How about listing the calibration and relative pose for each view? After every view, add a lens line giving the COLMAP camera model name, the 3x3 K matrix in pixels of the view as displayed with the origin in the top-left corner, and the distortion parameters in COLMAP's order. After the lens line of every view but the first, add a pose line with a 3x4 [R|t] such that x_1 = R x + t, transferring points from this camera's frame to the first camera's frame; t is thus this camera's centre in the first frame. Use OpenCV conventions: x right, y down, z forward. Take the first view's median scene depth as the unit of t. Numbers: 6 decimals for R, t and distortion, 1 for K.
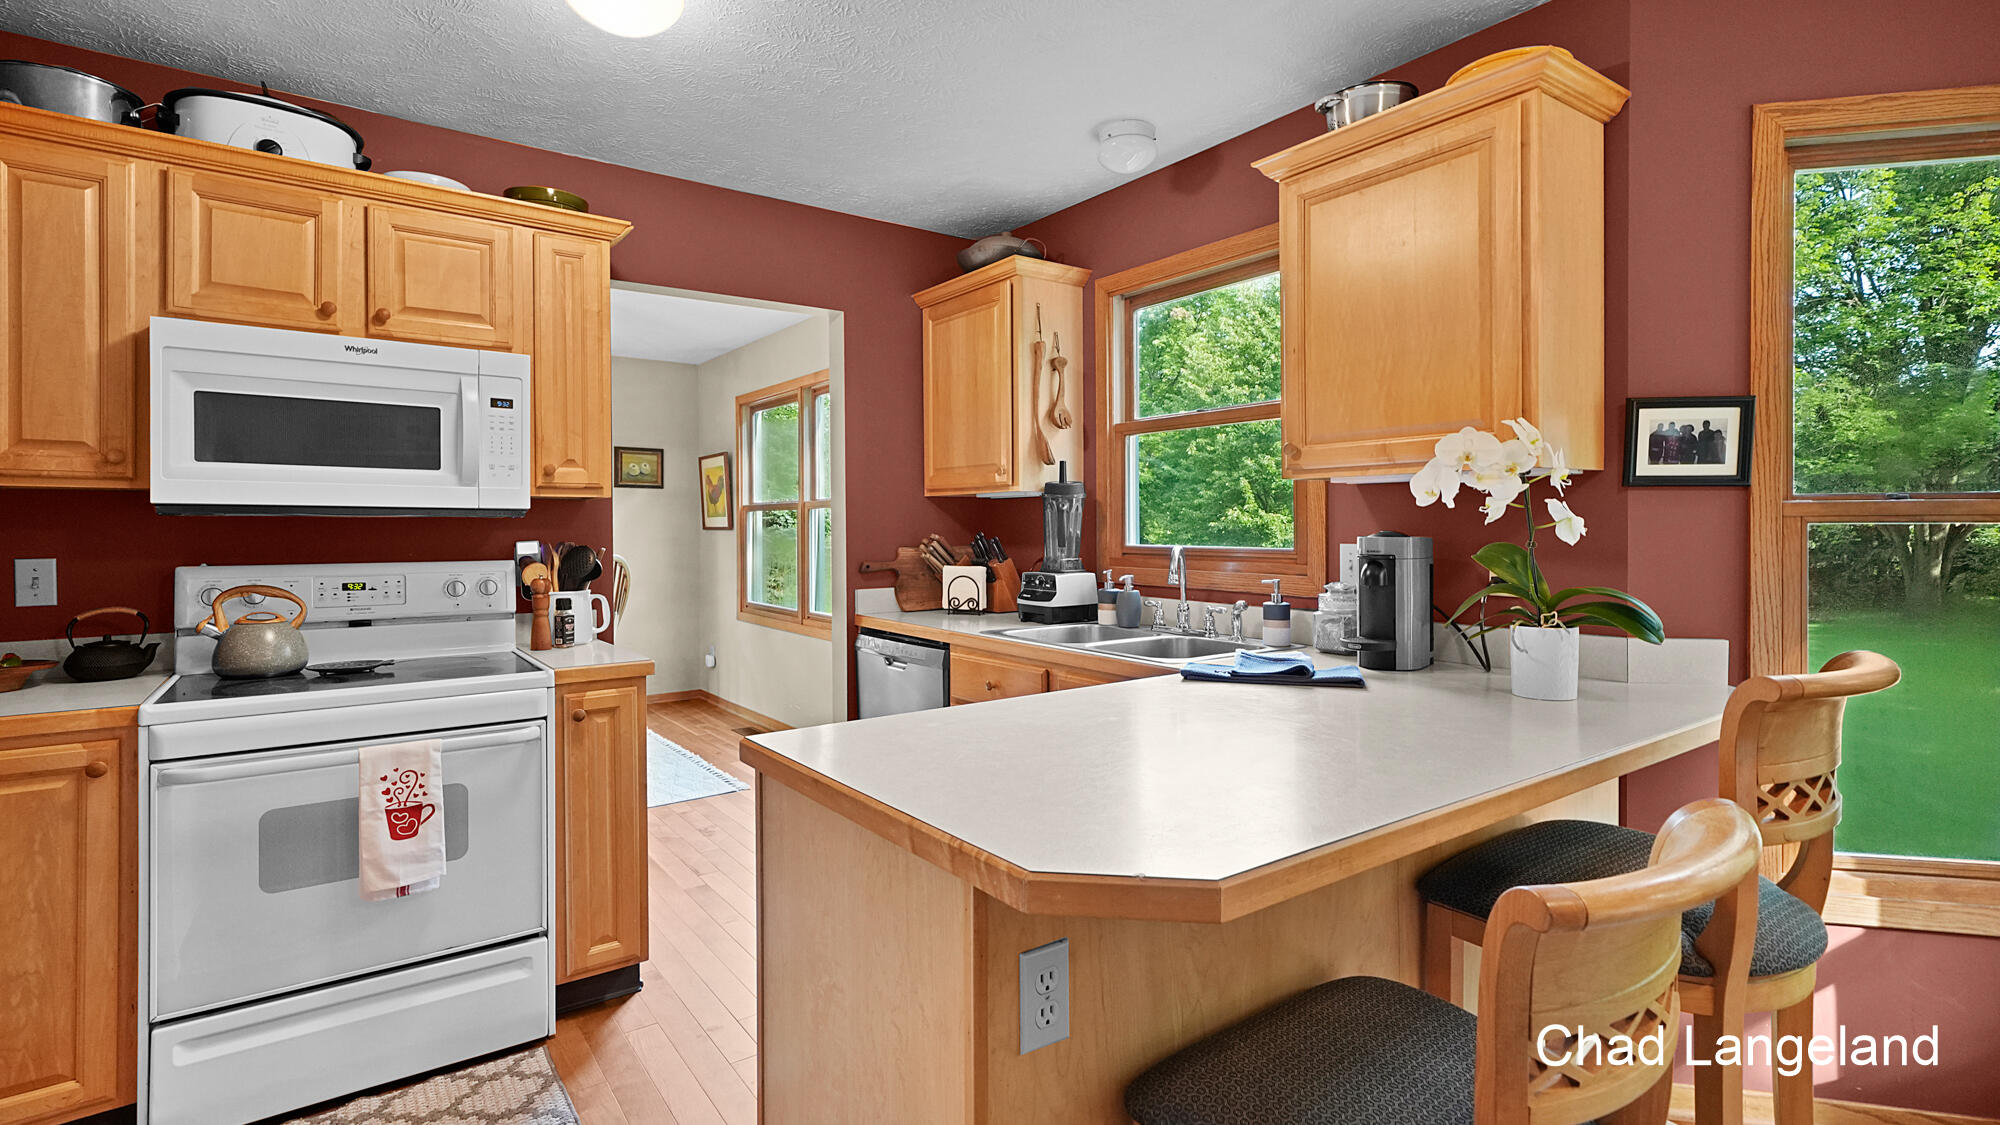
lens RADIAL K [[941.6, 0, 1000.1], [0, 941.6, 535.9], [0, 0, 1]] dist [0.000690, 0.000038]
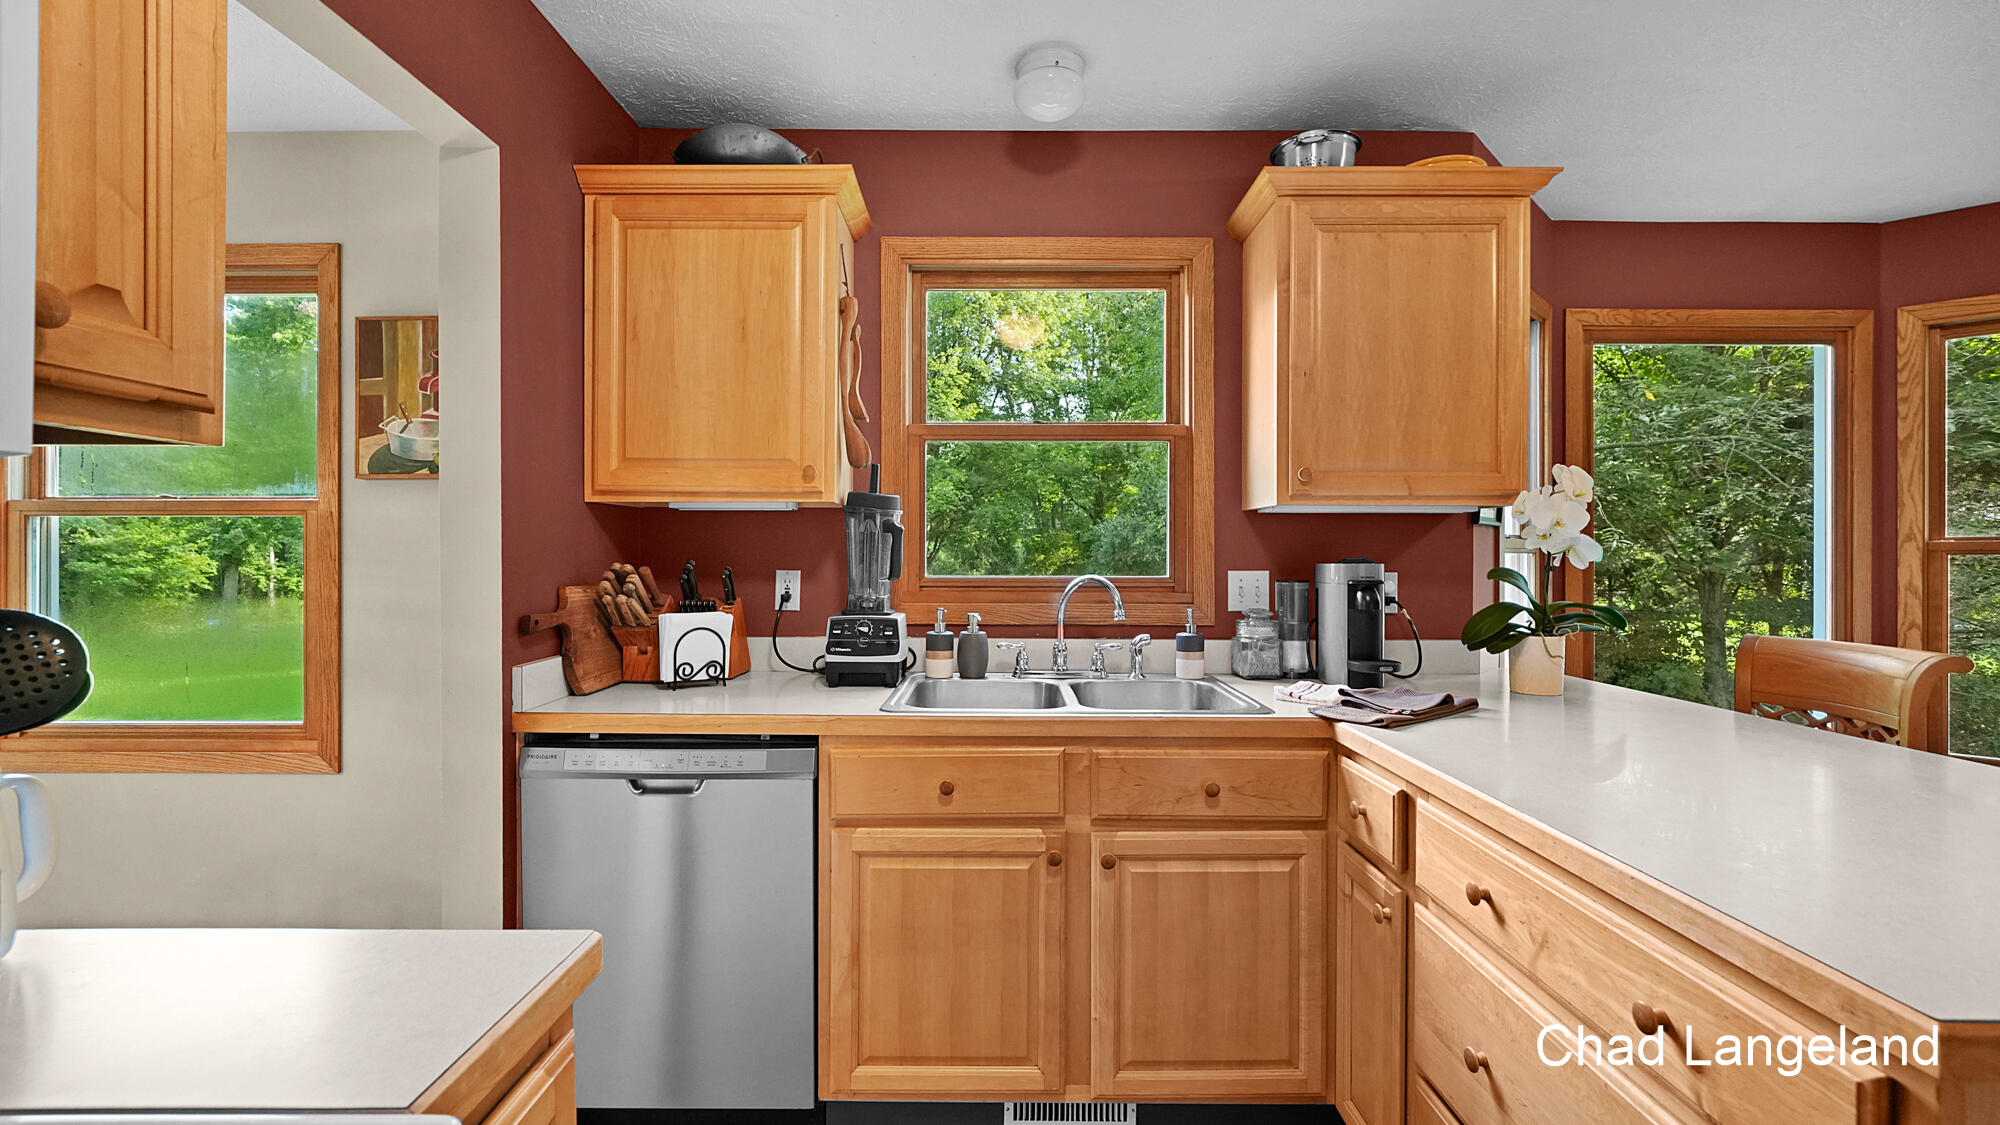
lens RADIAL K [[810.1, 0, 1000.0], [0, 810.1, 562.5], [0, 0, 1]] dist [0.000441, 0.000028]
pose [[0.594957, -0.004239, 0.803746, -0.373572], [0.004722, 0.999987, 0.001779, -0.002966], [-0.803744, 0.002737, 0.594969, 0.511839]]
